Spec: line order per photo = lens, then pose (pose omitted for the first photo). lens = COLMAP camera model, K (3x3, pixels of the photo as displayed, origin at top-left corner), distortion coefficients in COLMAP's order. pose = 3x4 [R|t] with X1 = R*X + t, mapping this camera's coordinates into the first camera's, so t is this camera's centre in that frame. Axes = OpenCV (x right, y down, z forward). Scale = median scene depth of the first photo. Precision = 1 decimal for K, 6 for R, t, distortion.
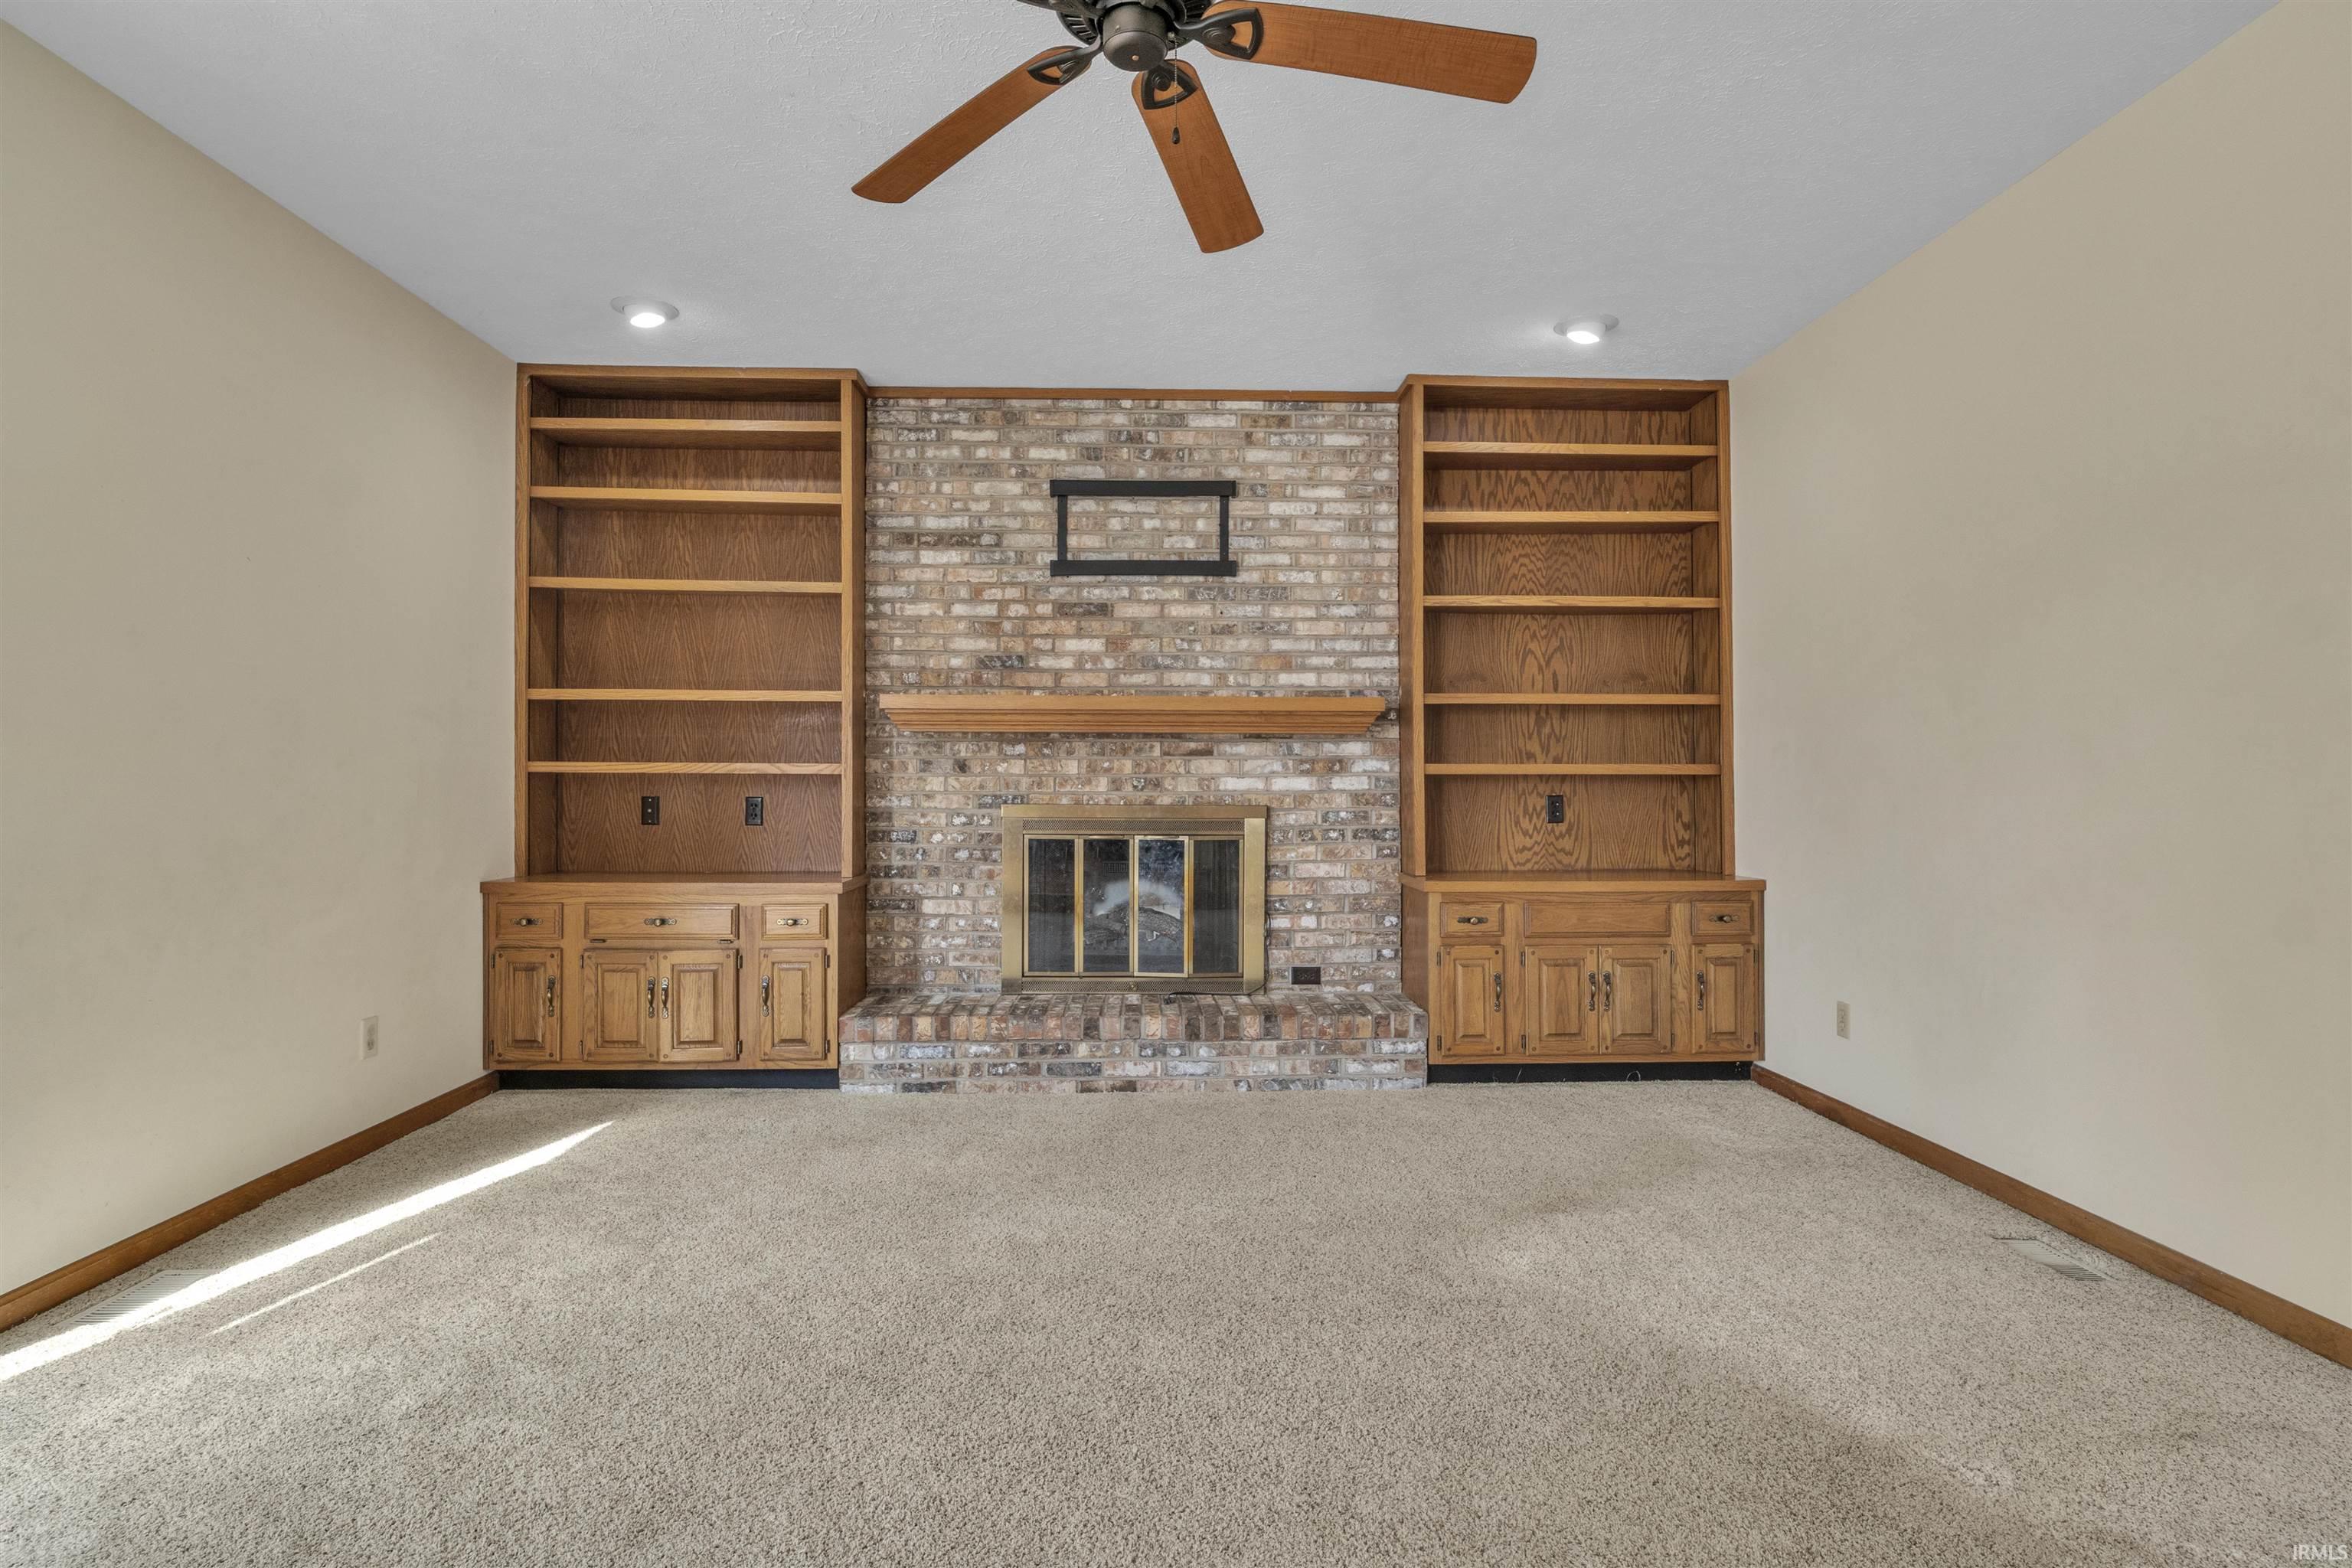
lens RADIAL K [[1182.4, 0, 1179.5], [0, 1182.4, 776.9], [0, 0, 1]] dist [-0.012592, 0.000213]
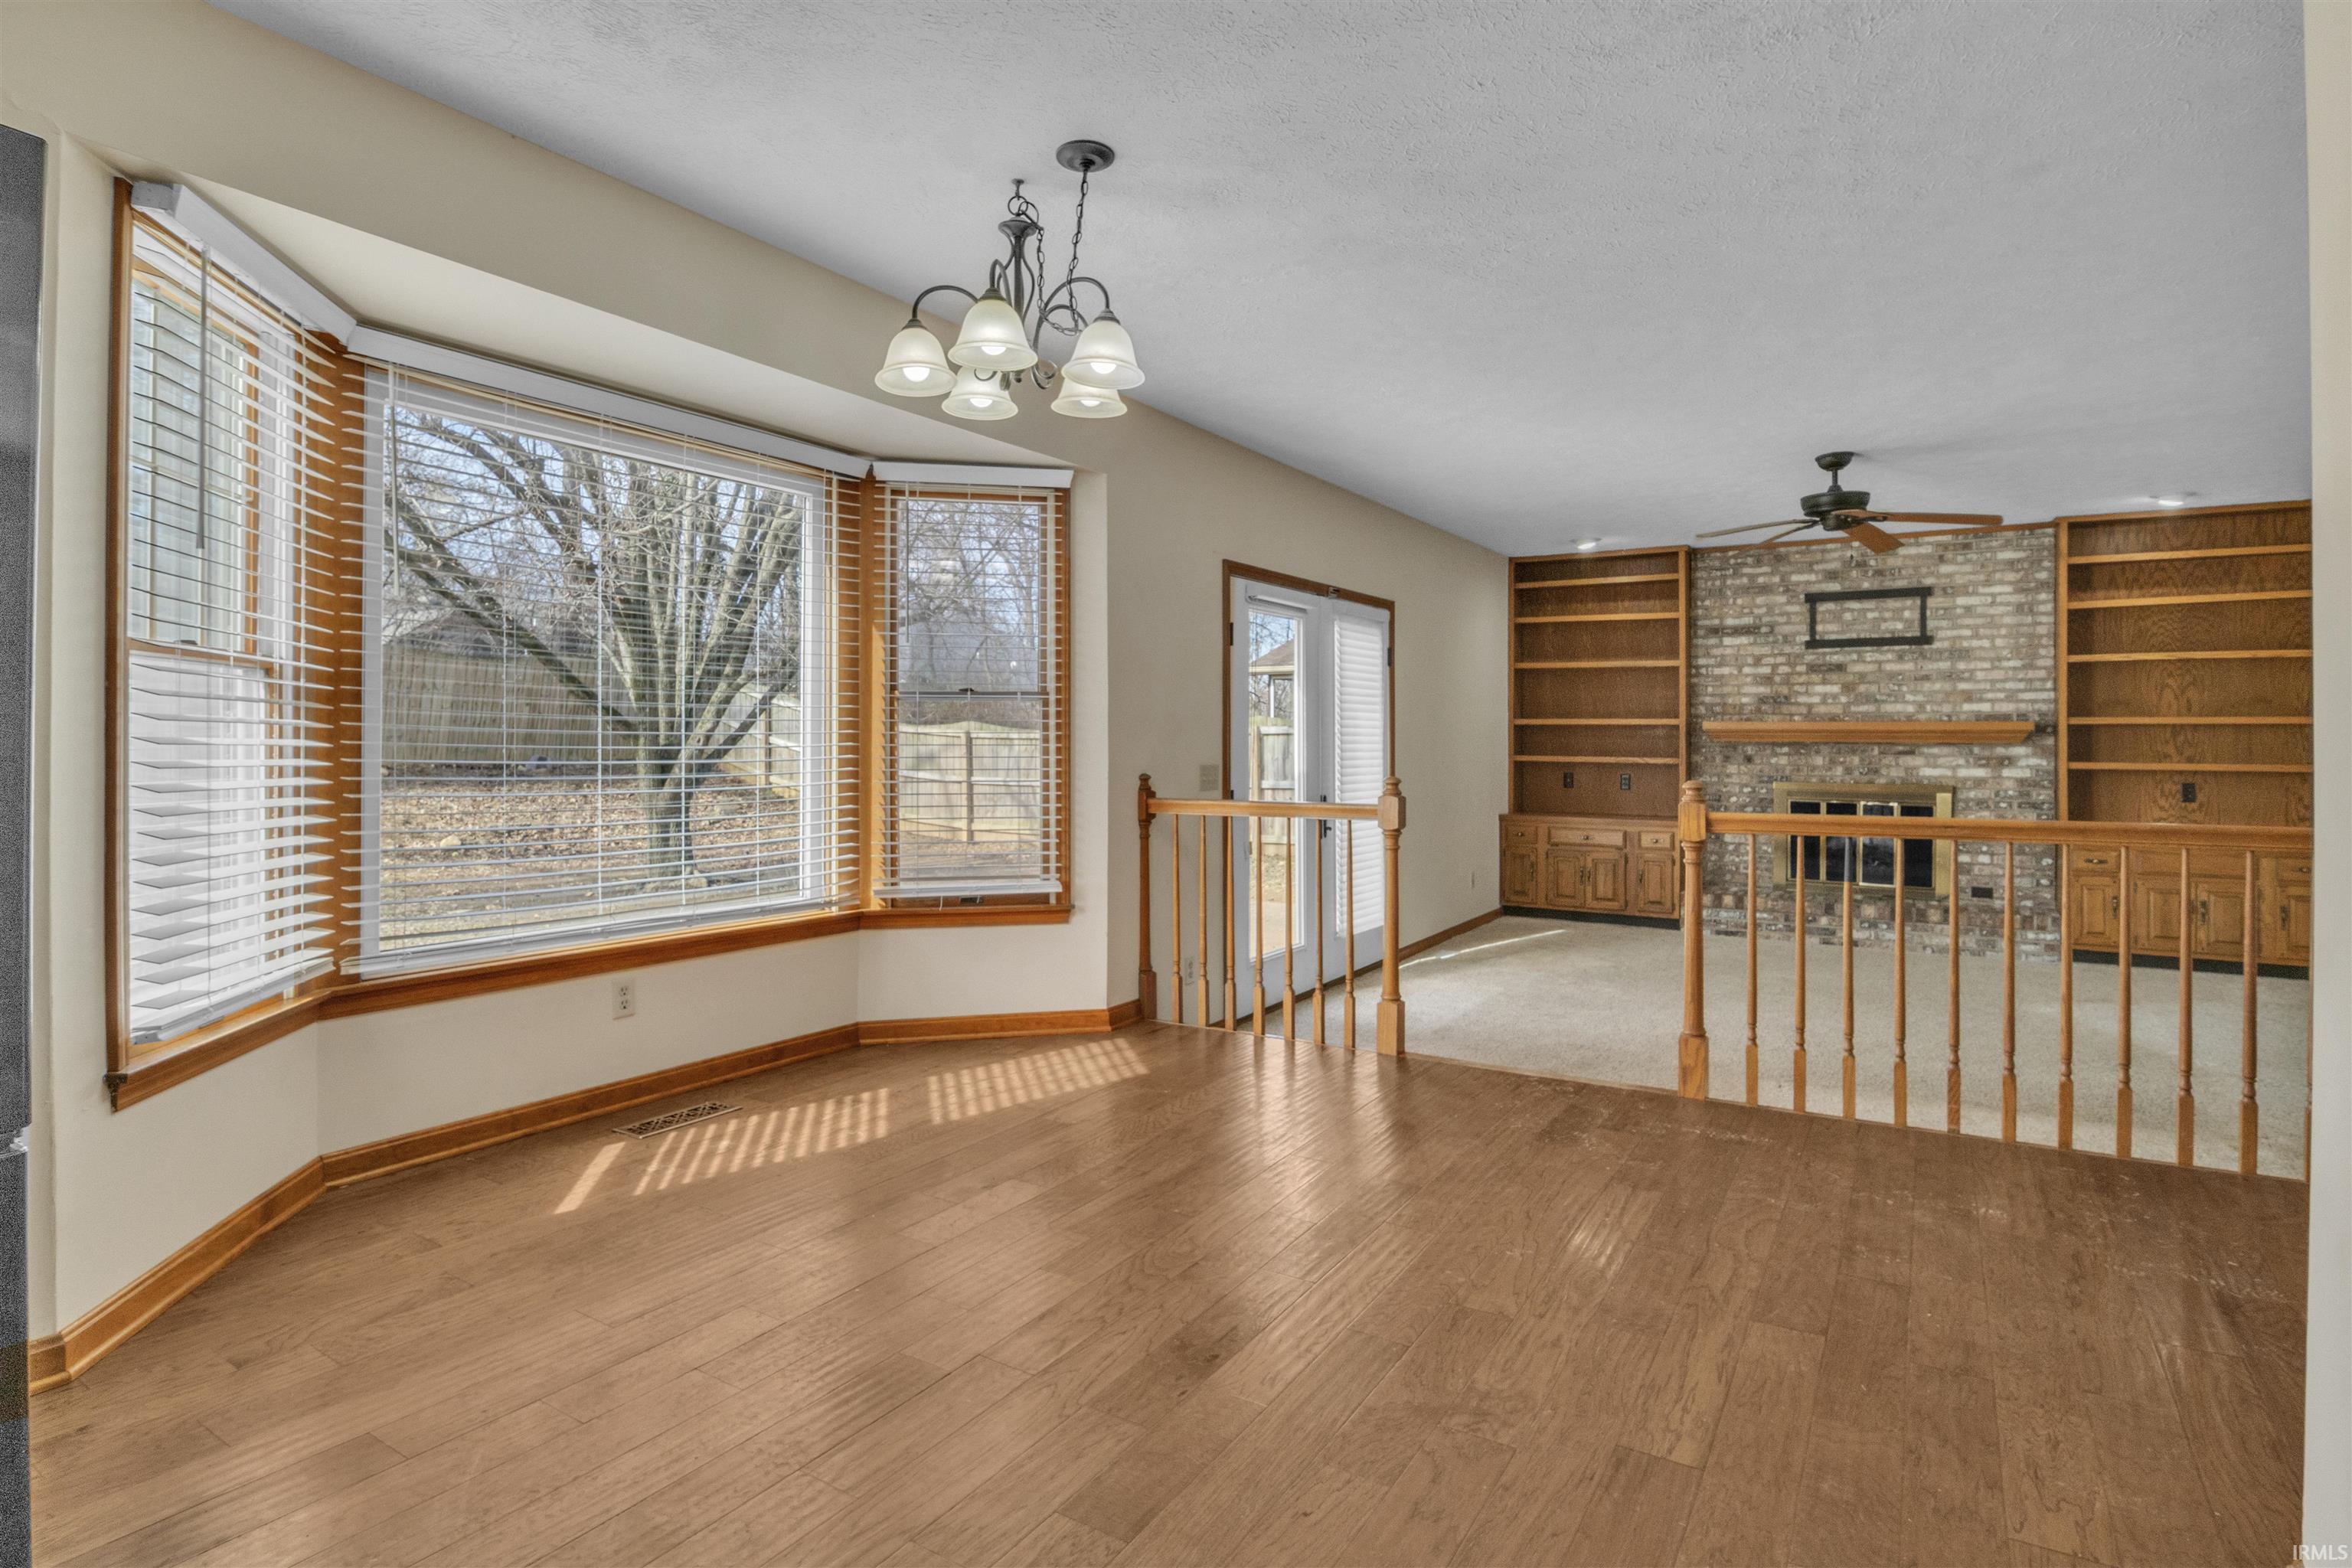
lens RADIAL K [[1171.9, 0, 1199.3], [0, 1171.9, 739.5], [0, 0, 1]] dist [-0.002204, -0.008529]
pose [[0.829591, 0.002849, -0.558365, 0.110544], [0.001759, 0.999969, 0.007715, -0.053247], [0.558369, -0.007383, 0.829560, -0.902880]]
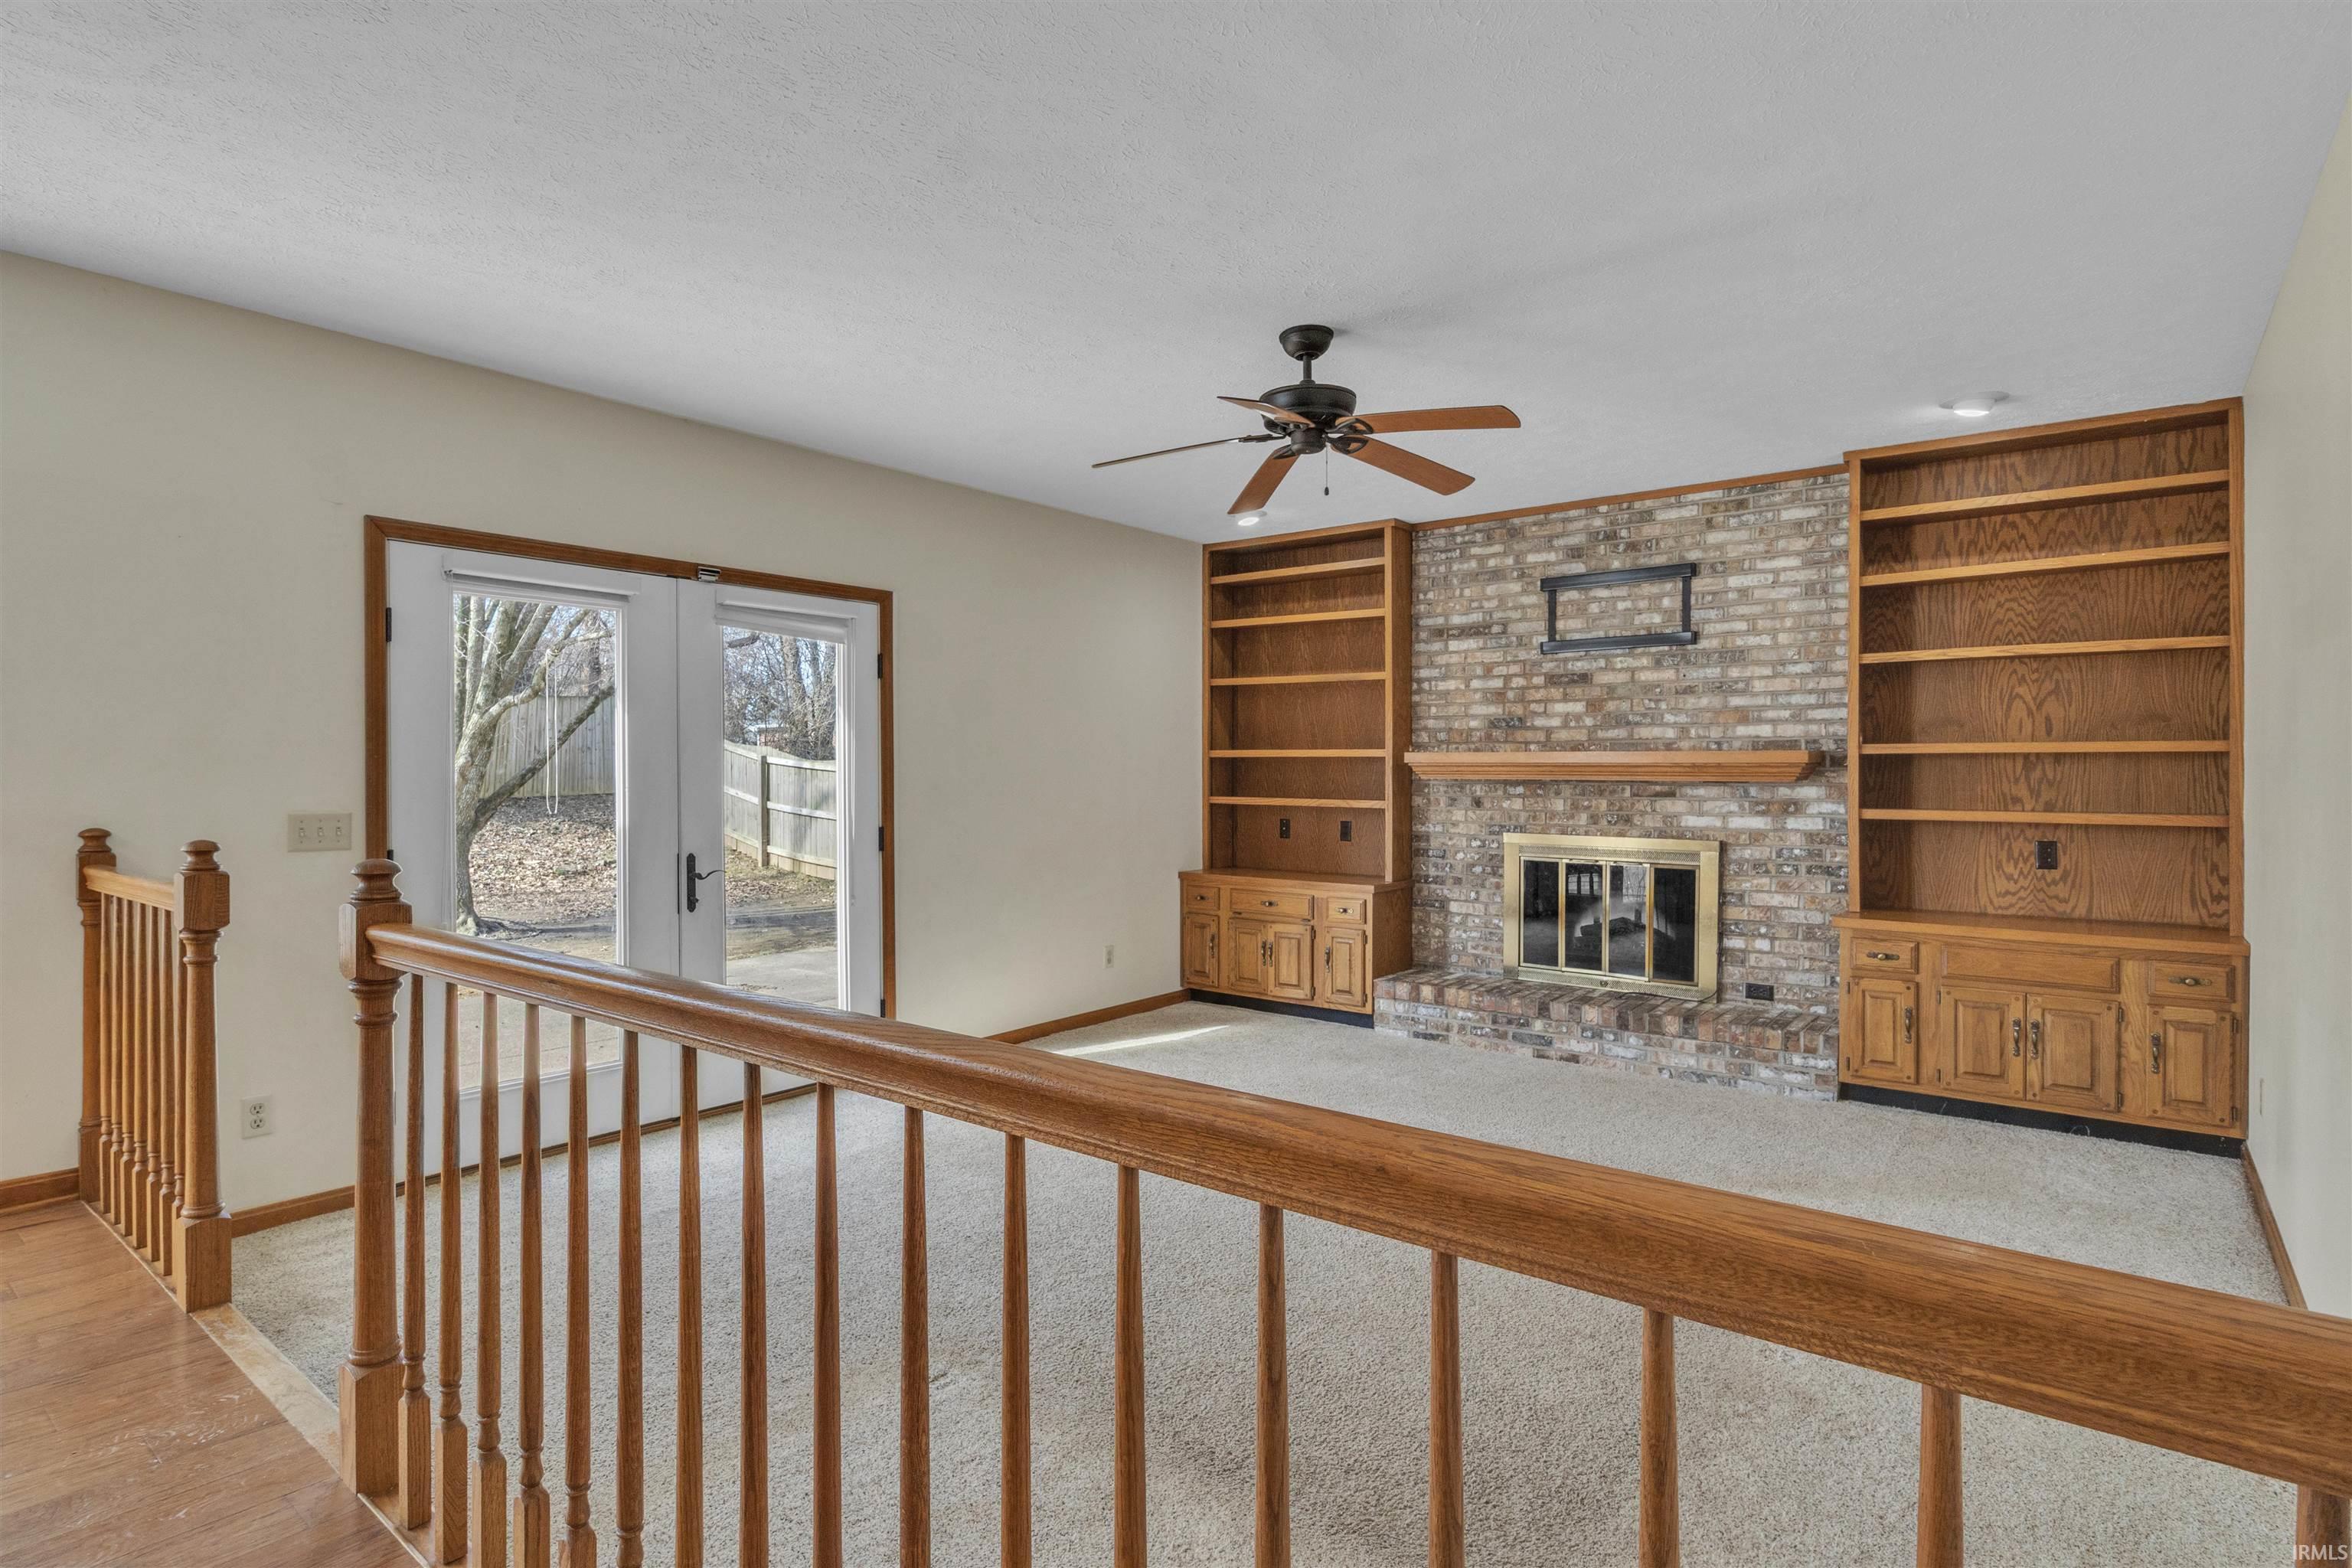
lens RADIAL K [[1176.3, 0, 1176.0], [0, 1176.3, 784.0], [0, 0, 1]] dist [-0.001769, 0.000124]
pose [[0.766151, 0.006884, -0.642623, 0.401903], [0.003038, 0.999893, 0.014332, -0.049554], [0.642653, -0.012932, 0.766048, -0.223085]]
